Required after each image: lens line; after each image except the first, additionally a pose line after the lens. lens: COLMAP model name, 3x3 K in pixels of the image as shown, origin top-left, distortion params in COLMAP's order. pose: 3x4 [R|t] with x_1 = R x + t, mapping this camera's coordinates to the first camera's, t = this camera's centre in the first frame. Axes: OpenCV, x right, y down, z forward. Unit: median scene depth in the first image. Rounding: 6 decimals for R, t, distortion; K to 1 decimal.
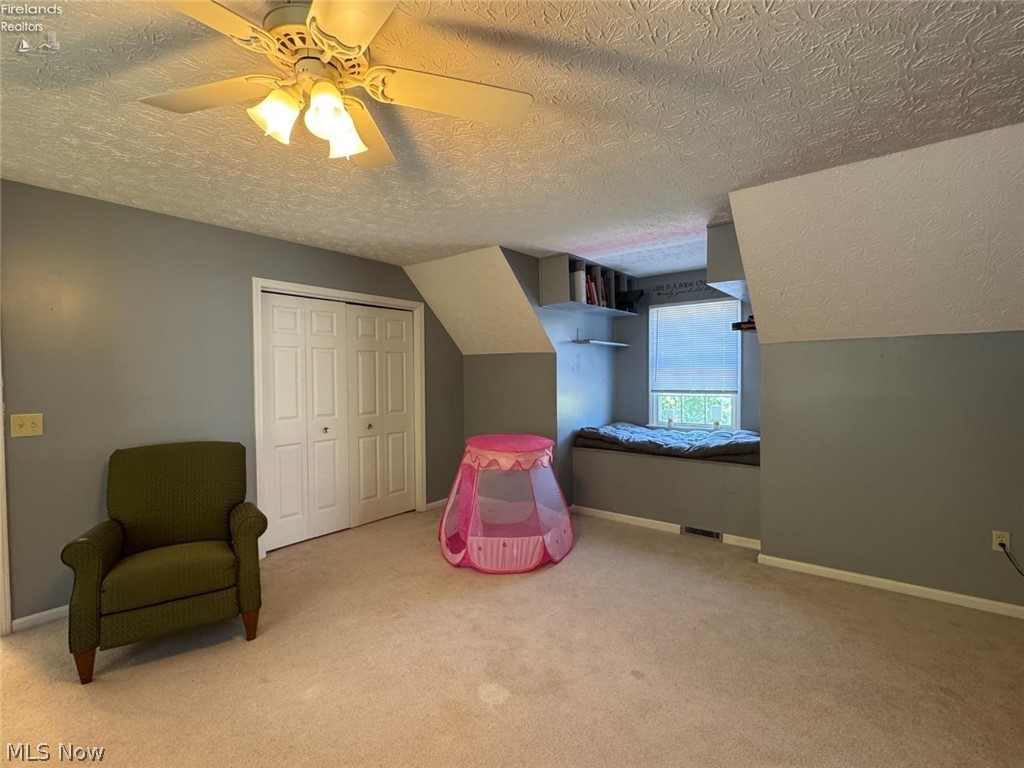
lens RADIAL K [[480.8, 0, 512.7], [0, 480.8, 385.4], [0, 0, 1]] dist [-0.003238, -0.000327]
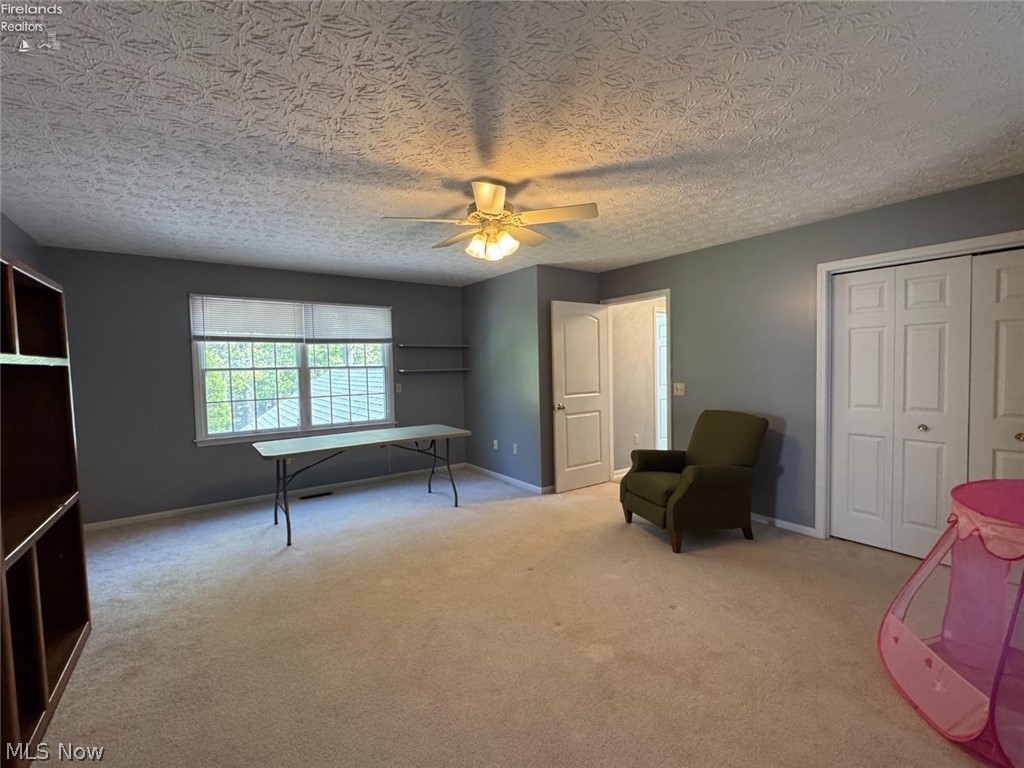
lens RADIAL K [[443.9, 0, 509.7], [0, 443.9, 384.1], [0, 0, 1]] dist [0.000901, -0.000179]
pose [[-0.272987, 0.051875, -0.960618, 0.524785], [-0.003083, 0.998493, 0.054797, -0.018089], [0.962013, 0.017921, -0.272415, 0.578738]]
